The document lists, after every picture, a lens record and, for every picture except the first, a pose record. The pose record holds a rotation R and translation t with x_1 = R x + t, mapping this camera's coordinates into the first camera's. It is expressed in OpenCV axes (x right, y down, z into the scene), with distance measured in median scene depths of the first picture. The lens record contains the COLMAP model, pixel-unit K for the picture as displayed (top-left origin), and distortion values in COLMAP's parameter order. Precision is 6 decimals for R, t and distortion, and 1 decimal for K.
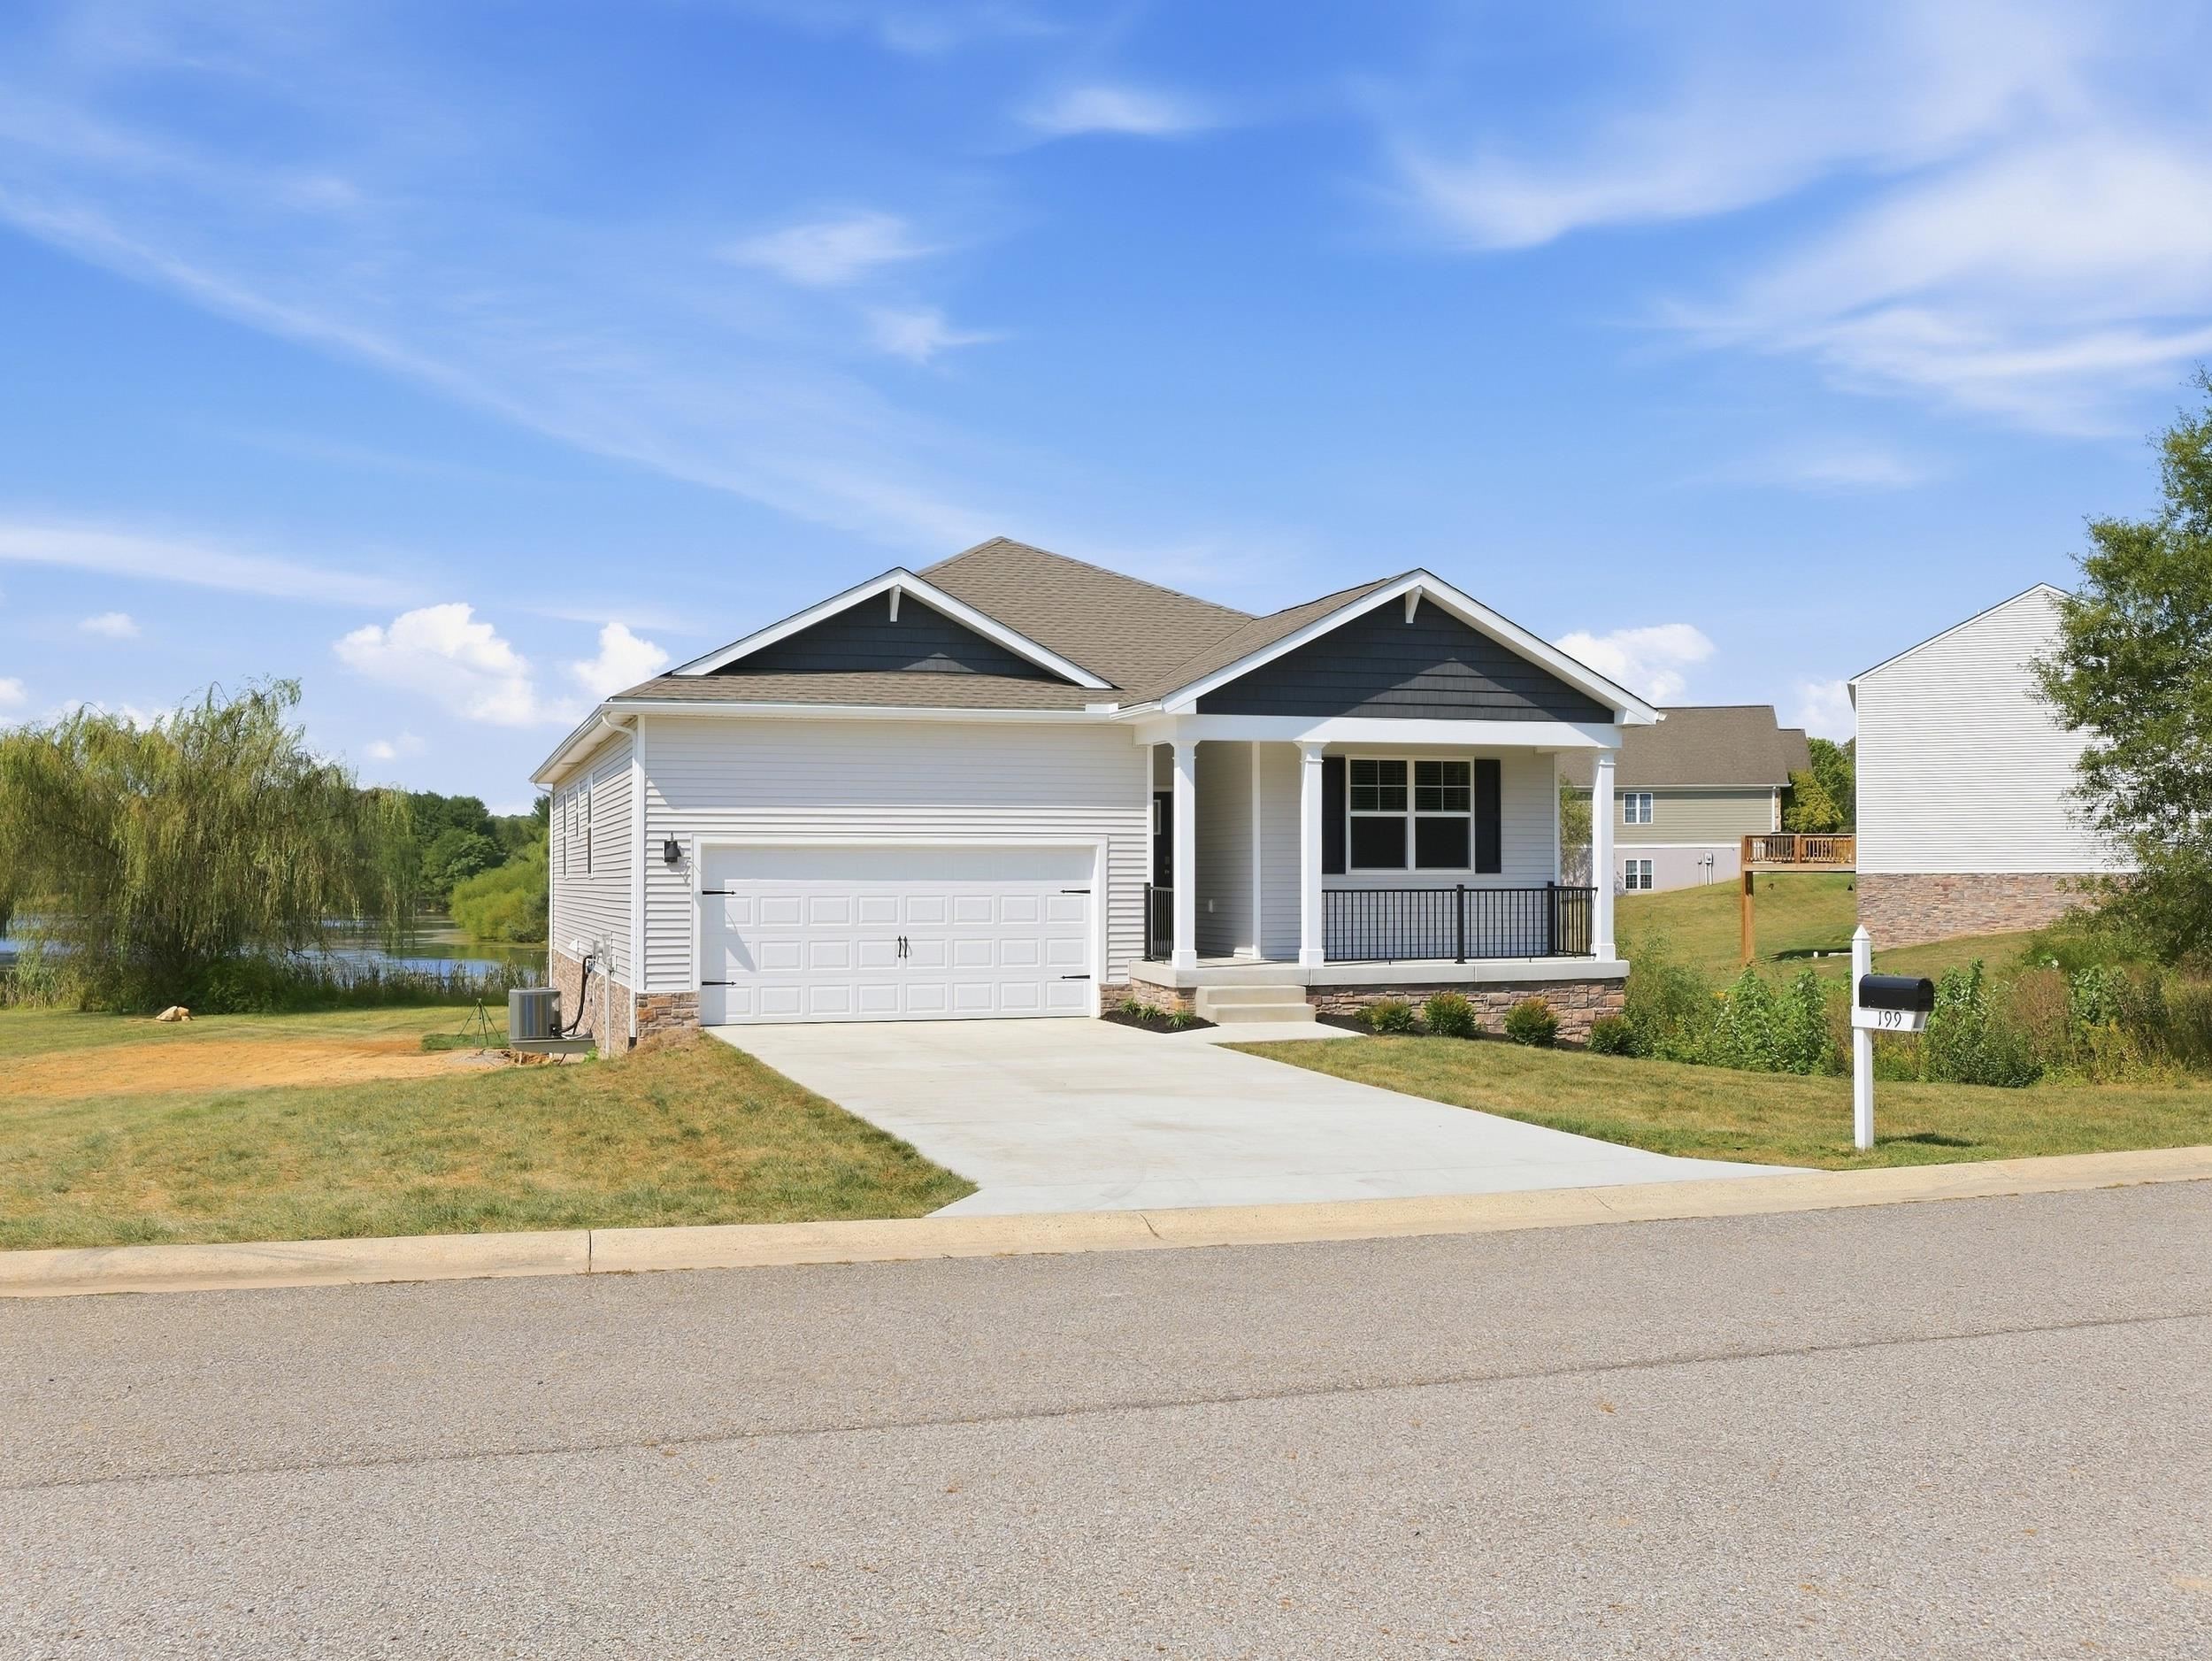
lens RADIAL K [[1901.2, 0, 1105.6], [0, 1901.2, 823.5], [0, 0, 1]] dist [0.053791, 0.003862]
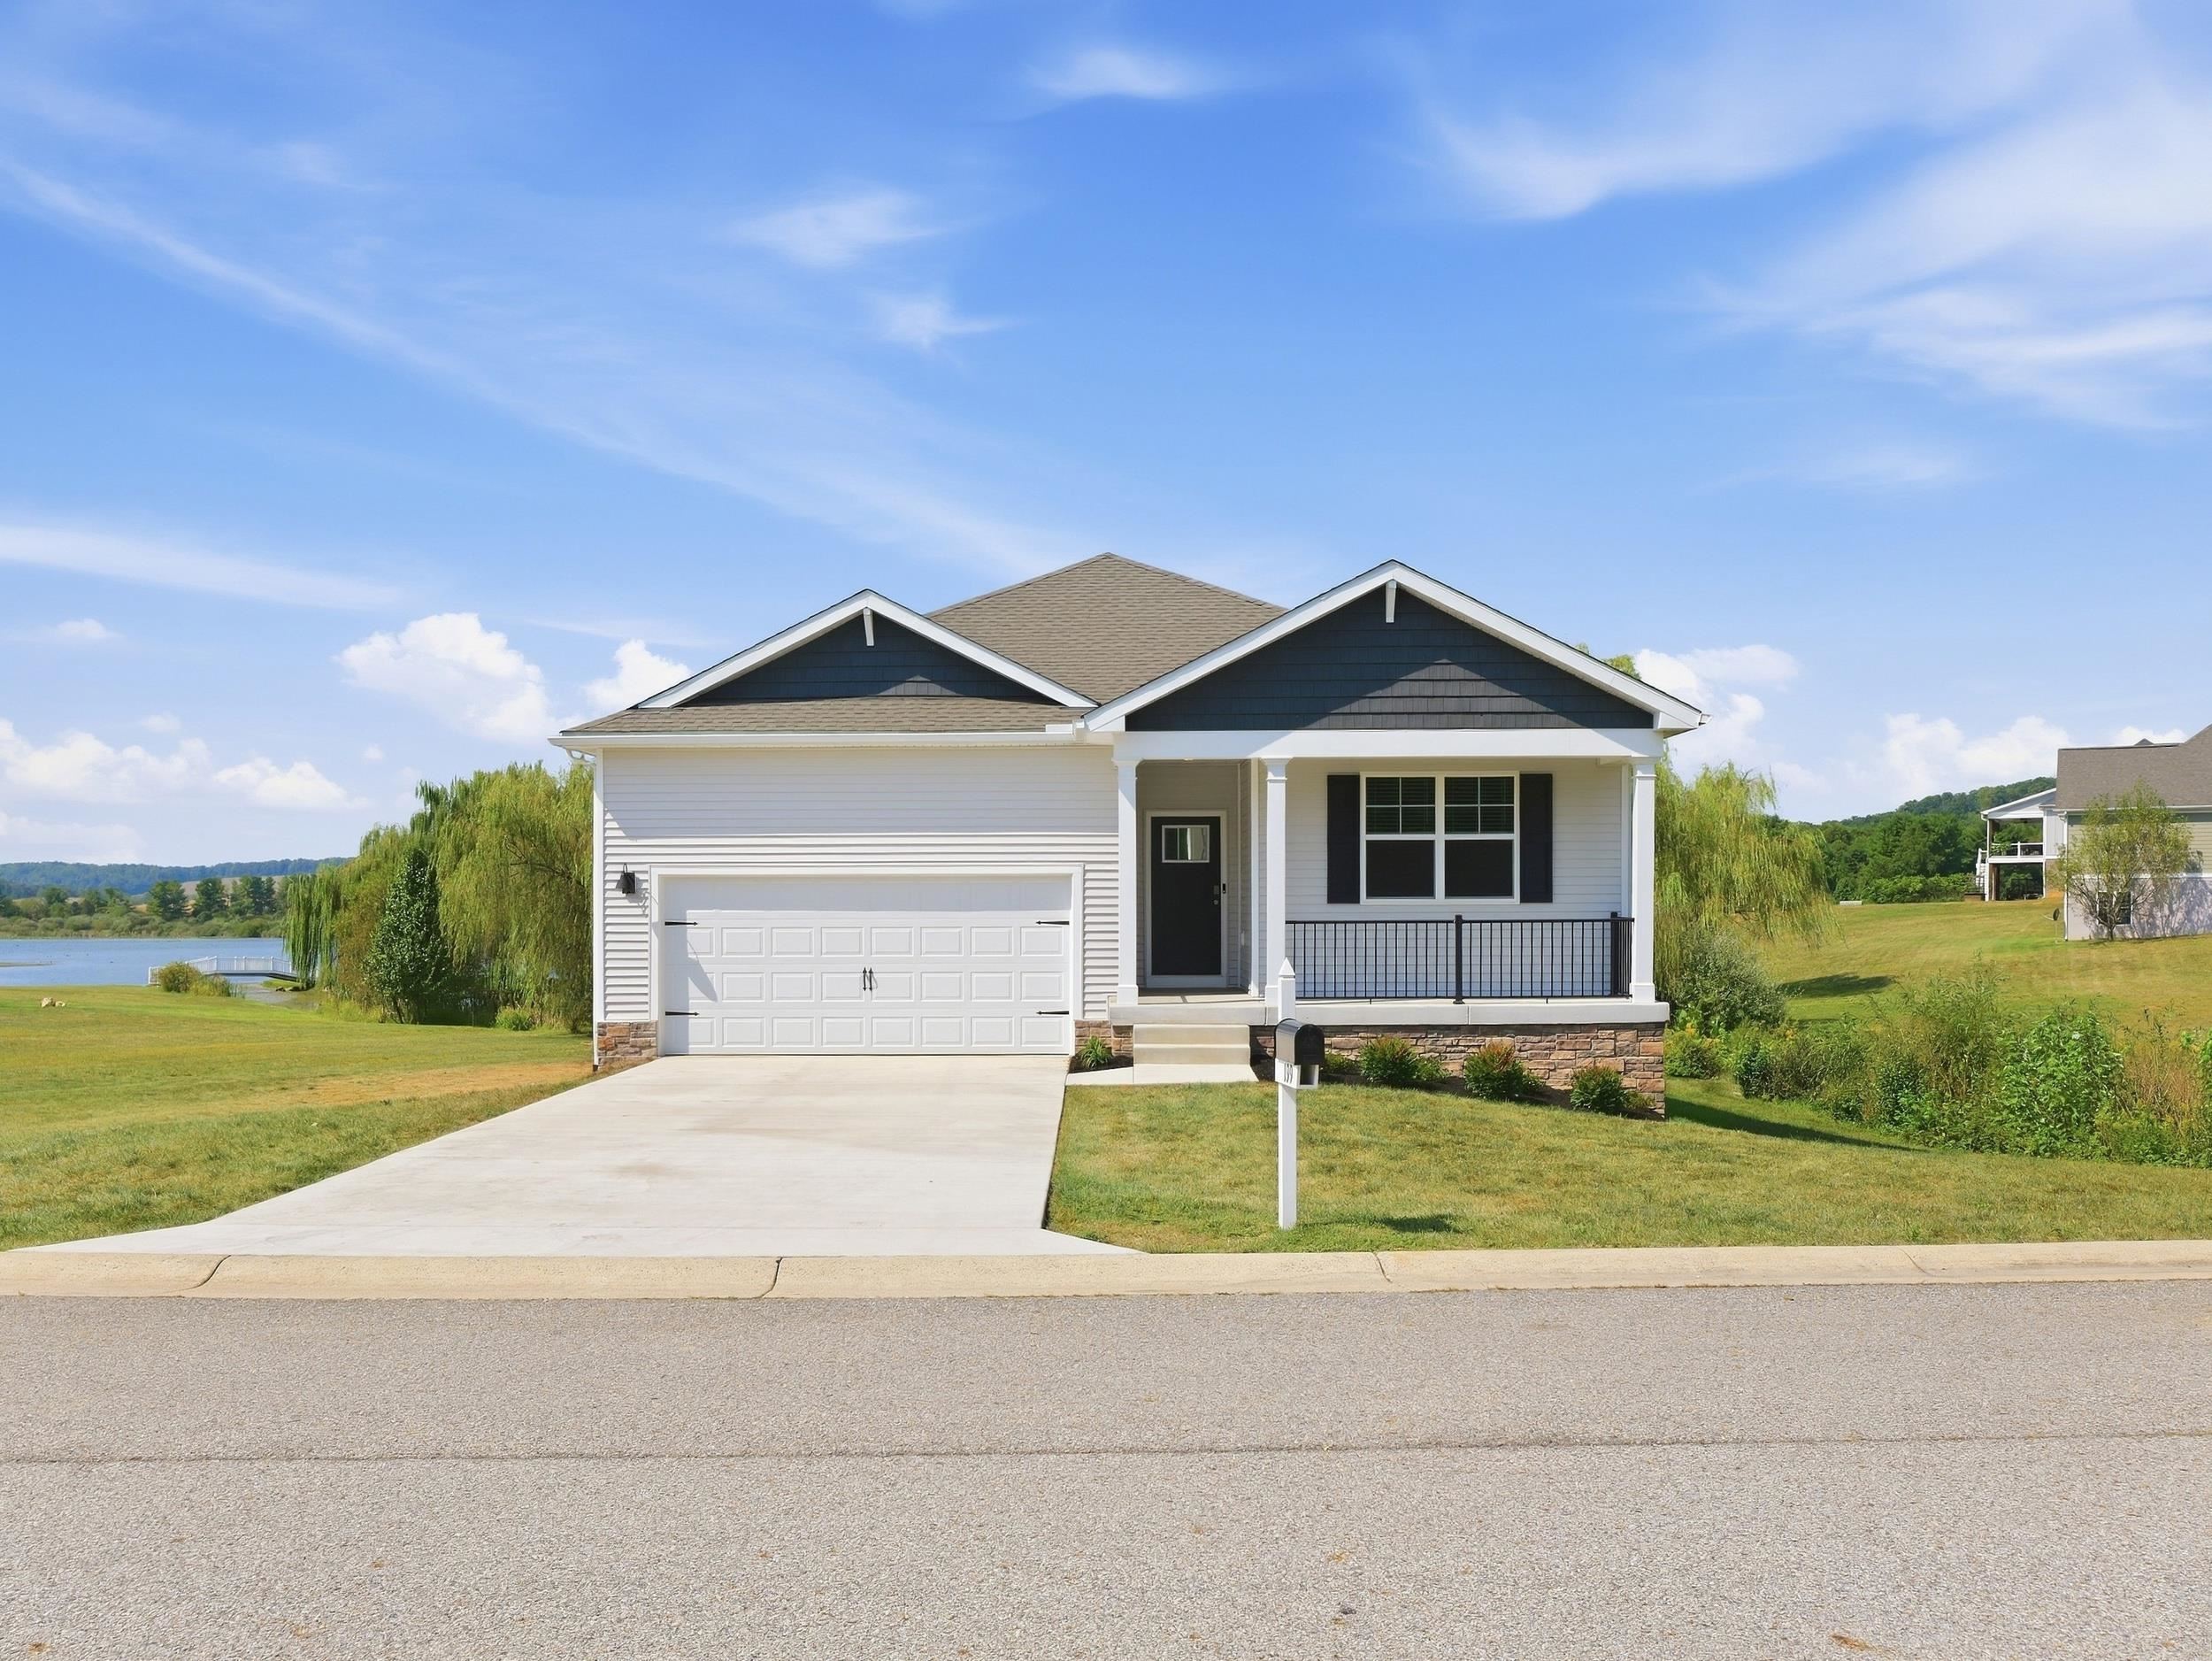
lens RADIAL K [[1911.9, 0, 1100.4], [0, 1911.9, 908.8], [0, 0, 1]] dist [0.025673, 0.001286]
pose [[0.954294, -0.001274, -0.298867, 0.292903], [0.009829, 0.999584, 0.027122, 0.003160], [0.298708, -0.028820, 0.953909, 0.097892]]
